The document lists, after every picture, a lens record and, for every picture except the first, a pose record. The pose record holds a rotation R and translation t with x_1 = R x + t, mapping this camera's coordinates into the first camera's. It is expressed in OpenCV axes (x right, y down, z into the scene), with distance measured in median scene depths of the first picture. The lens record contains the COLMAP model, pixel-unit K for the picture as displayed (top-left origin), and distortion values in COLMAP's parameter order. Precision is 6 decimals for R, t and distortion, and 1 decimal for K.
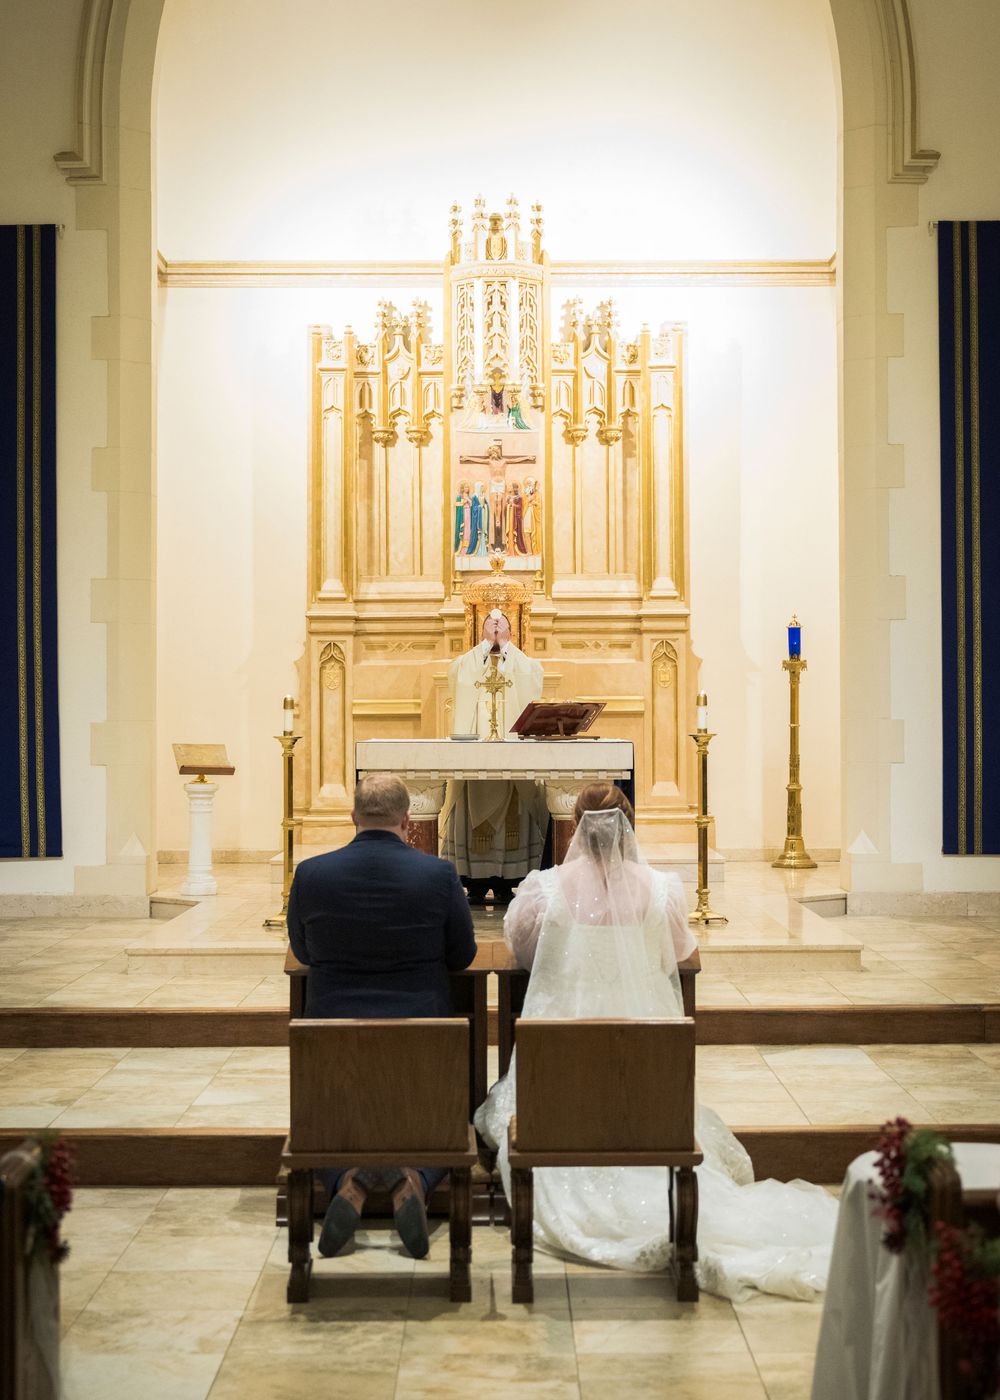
lens RADIAL K [[1924.4, 0, 501.8], [0, 1924.4, 641.1], [0, 0, 1]] dist [-0.010997, -0.008583]
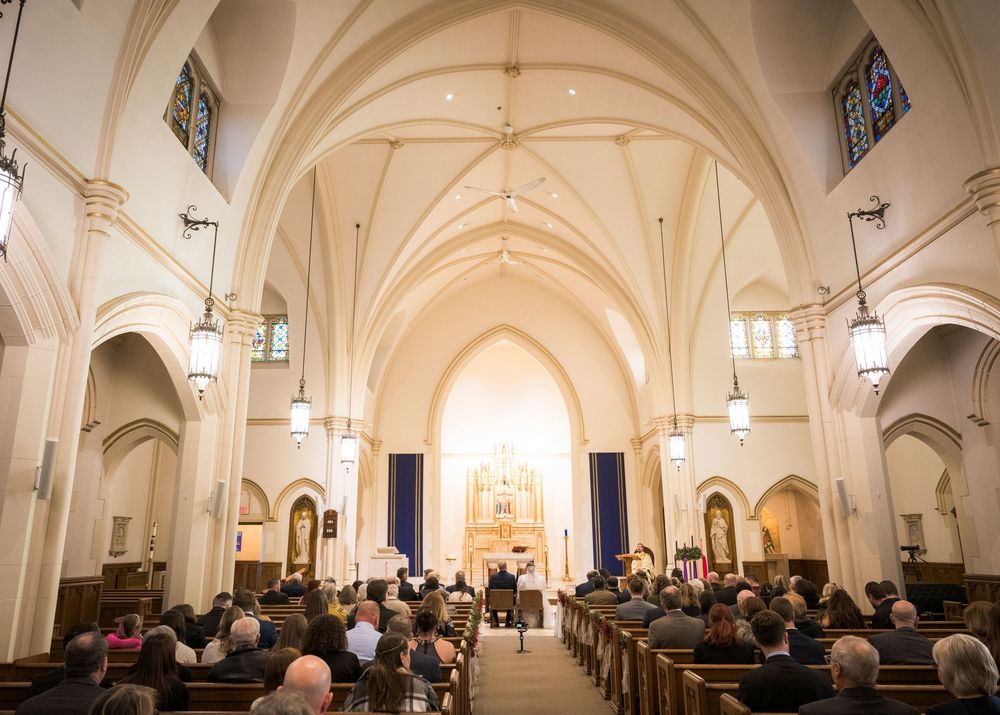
lens RADIAL K [[705.6, 0, 470.1], [0, 705.6, 359.1], [0, 0, 1]] dist [-0.002385, 0.000521]
pose [[0.999892, -0.002528, -0.014501, -0.063840], [-0.000720, 0.975563, -0.219719, -0.036131], [0.014702, 0.219706, 0.975455, -0.841791]]
